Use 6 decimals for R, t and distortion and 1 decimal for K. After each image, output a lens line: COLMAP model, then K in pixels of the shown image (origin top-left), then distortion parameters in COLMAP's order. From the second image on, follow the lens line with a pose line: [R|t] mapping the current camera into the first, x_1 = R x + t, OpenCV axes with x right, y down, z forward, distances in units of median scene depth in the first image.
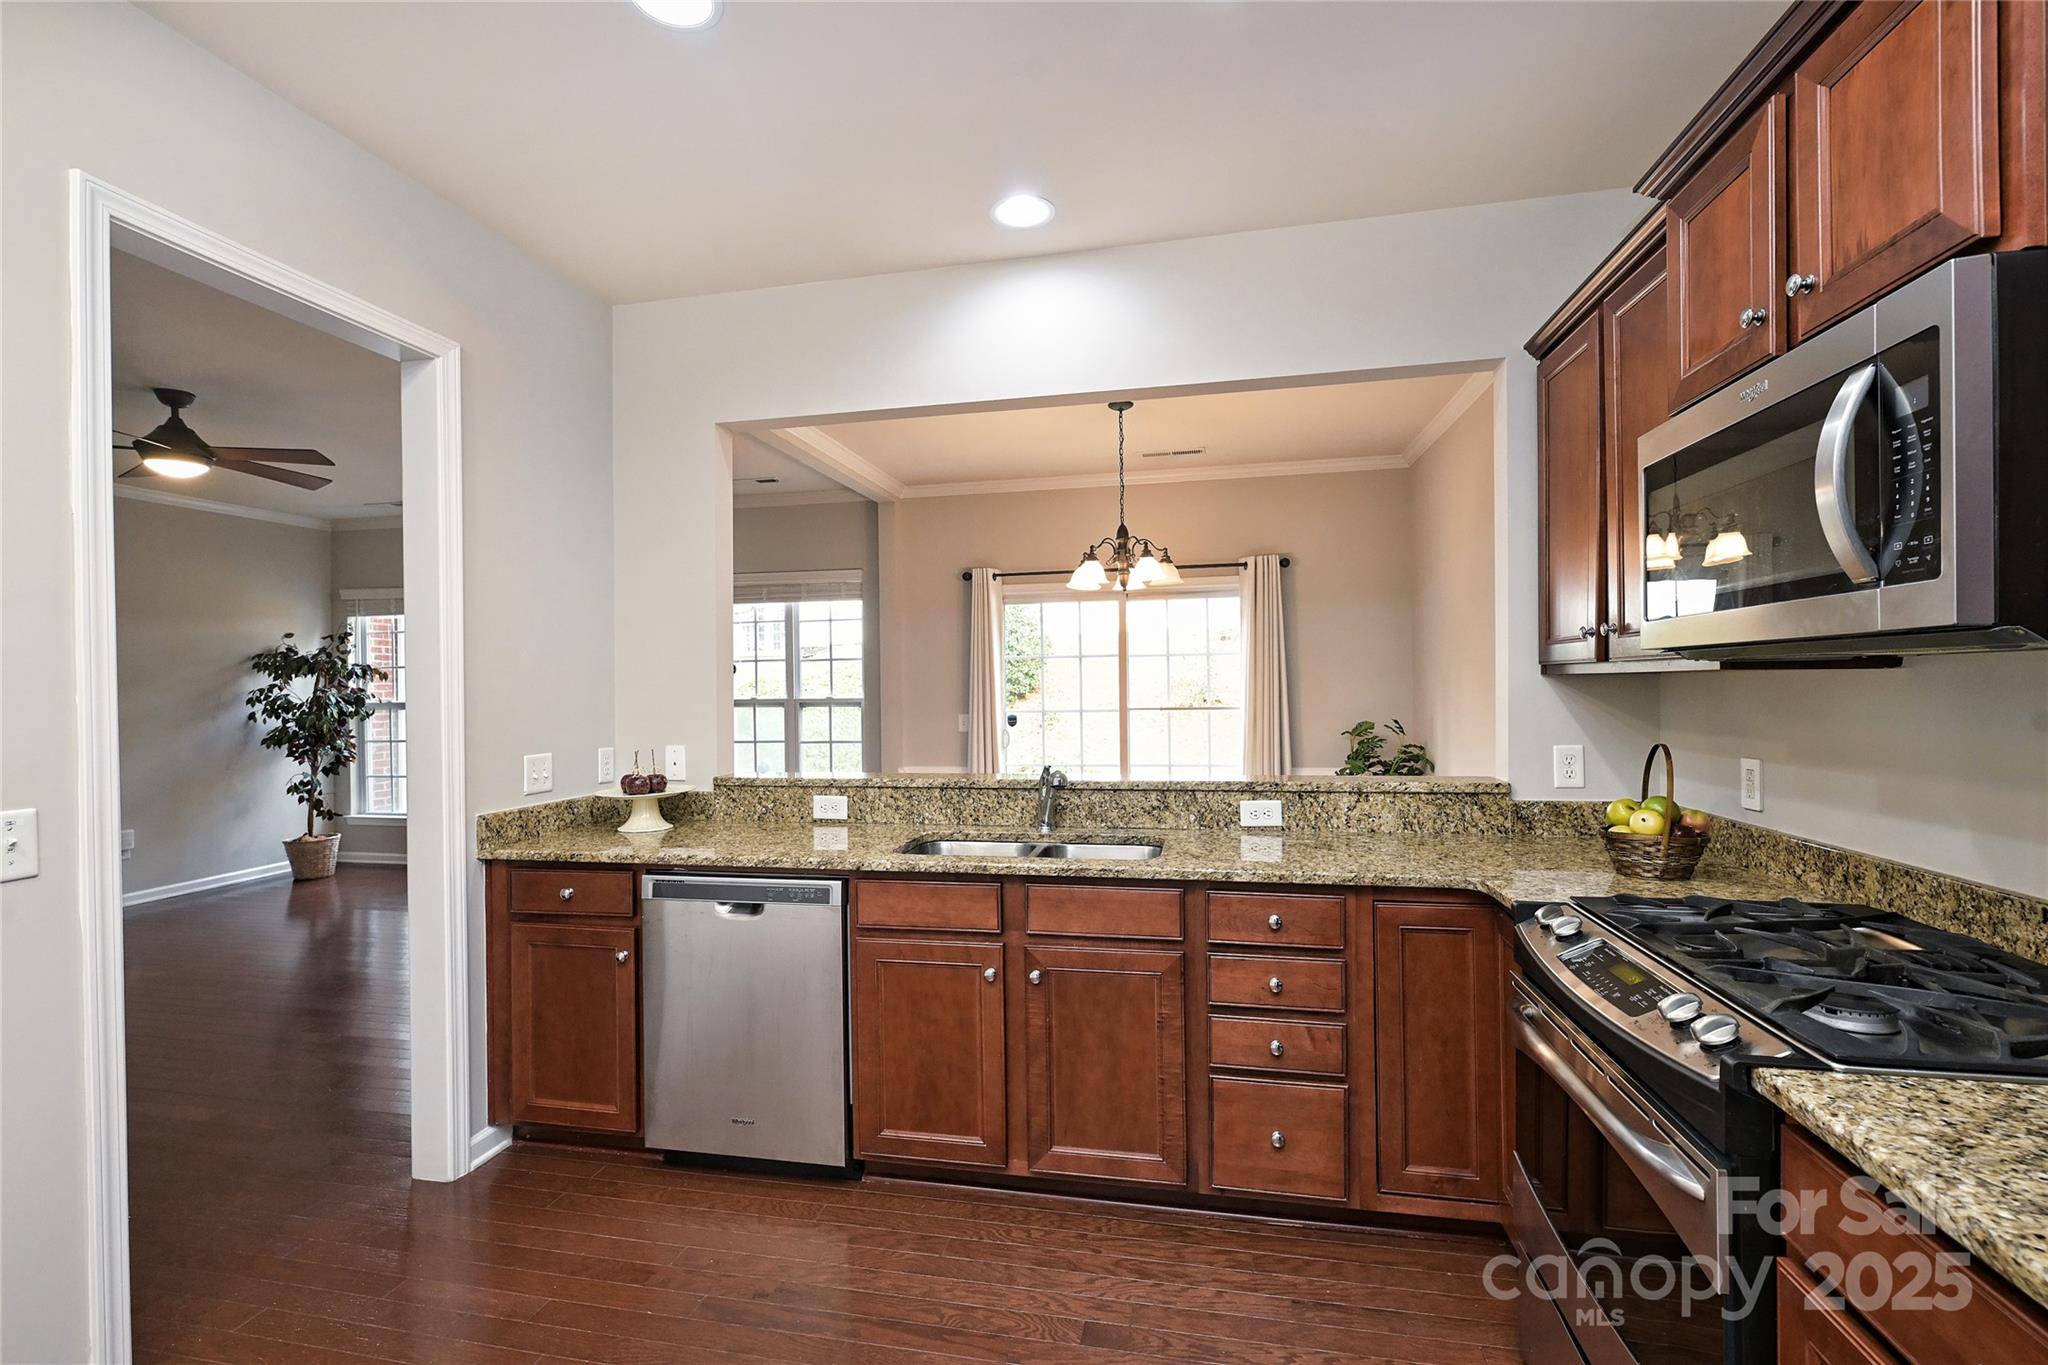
lens RADIAL K [[901.8, 0, 1019.9], [0, 901.8, 692.9], [0, 0, 1]] dist [0.001500, 0.000307]
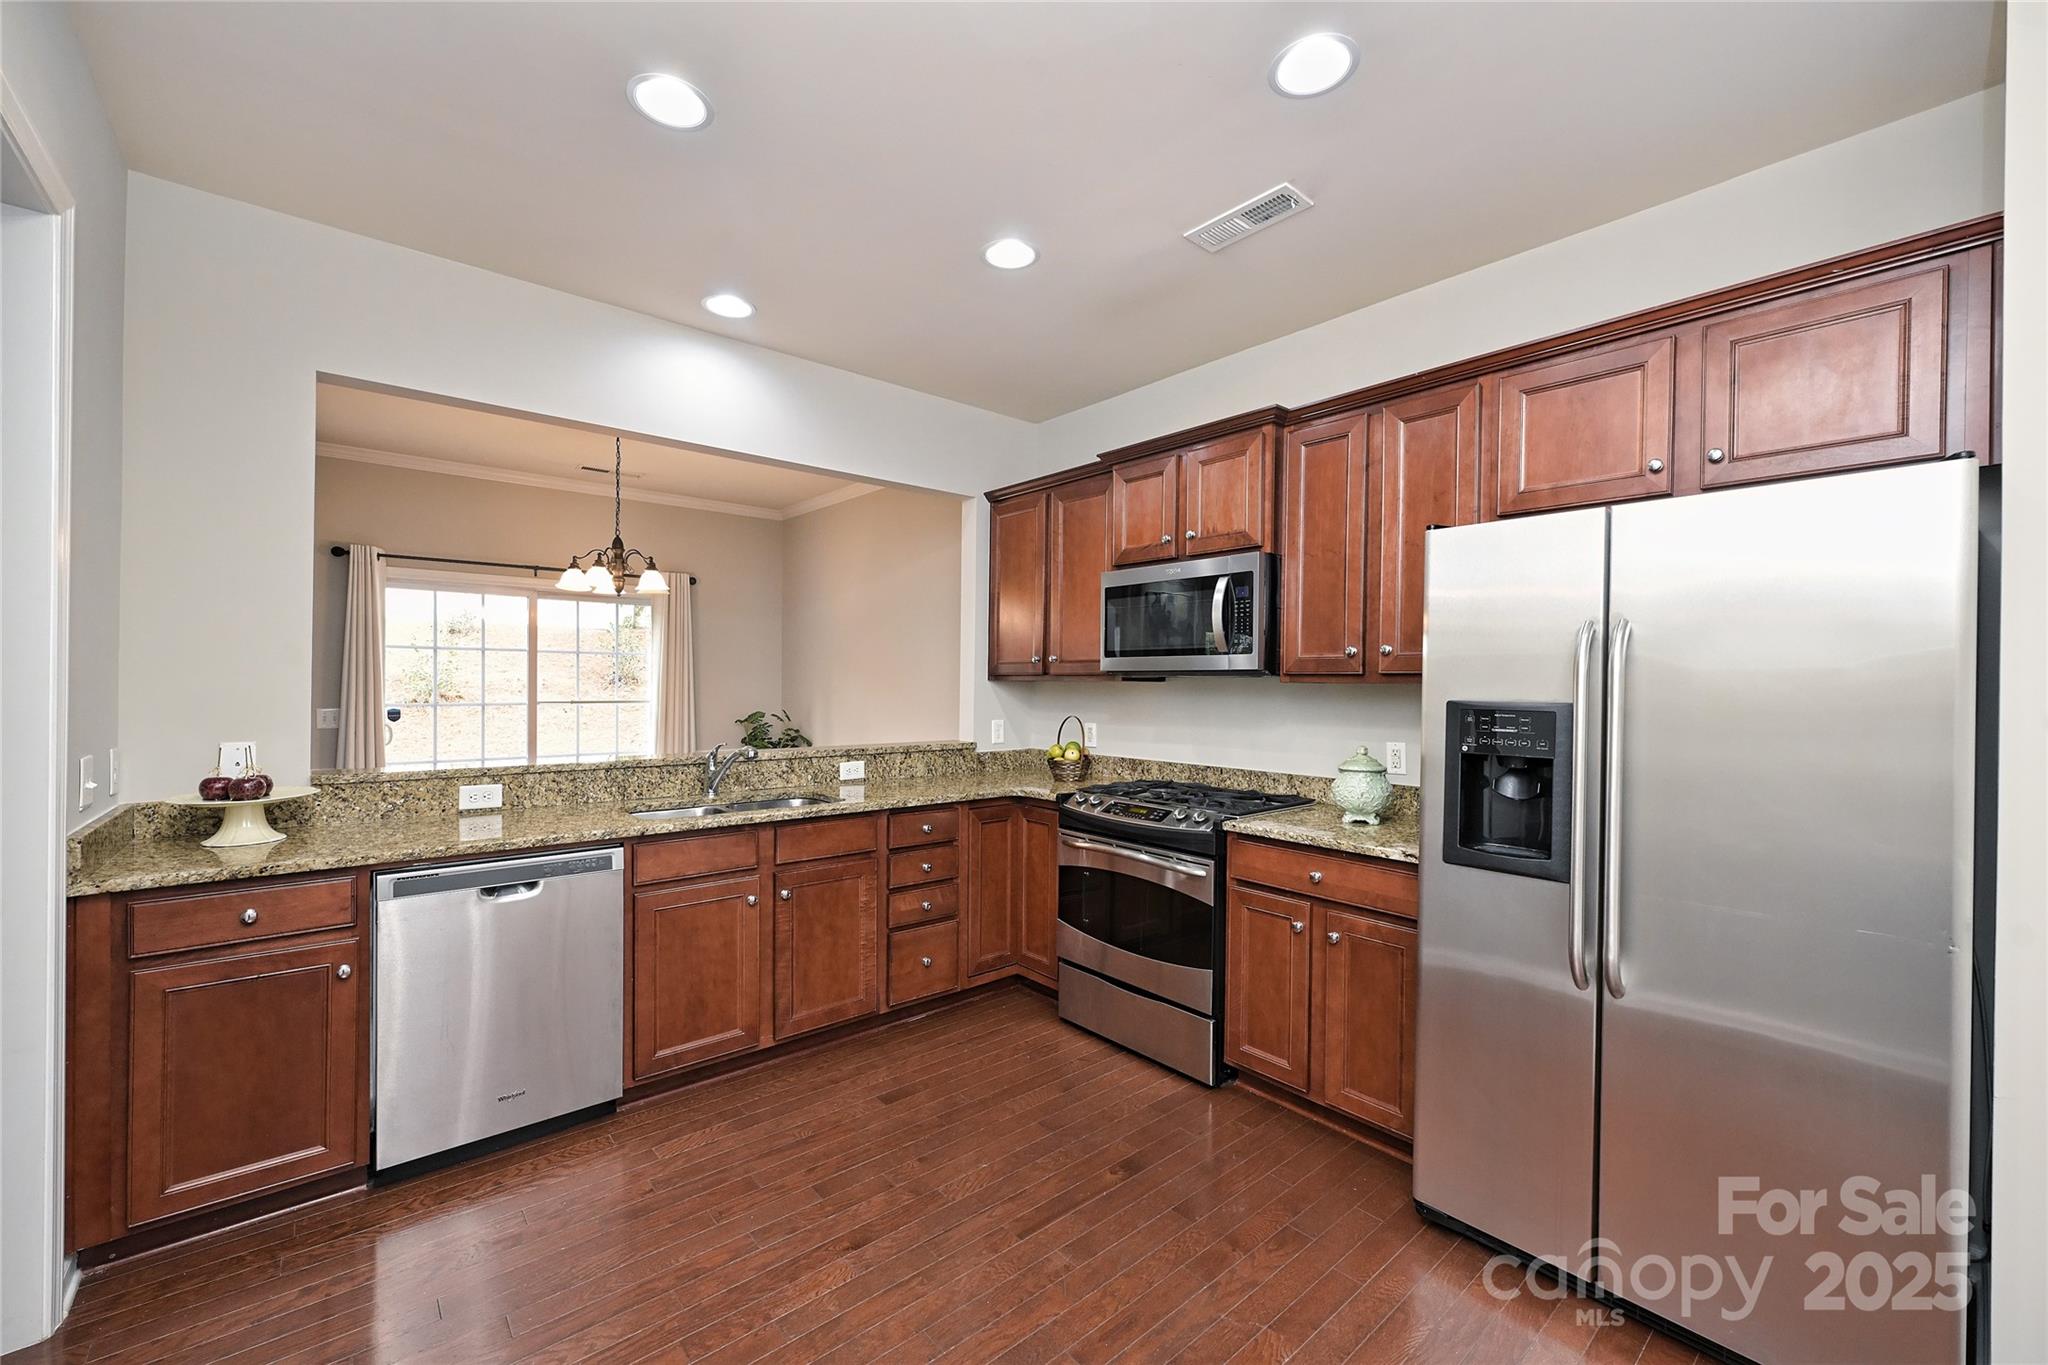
lens RADIAL K [[812.2, 0, 1019.2], [0, 812.2, 688.9], [0, 0, 1]] dist [-0.000670, 0.000568]
pose [[0.612849, 0.013878, 0.790078, -0.613312], [-0.011576, 0.999896, -0.008585, 0.009177], [-0.790115, -0.003884, 0.612946, -0.024608]]
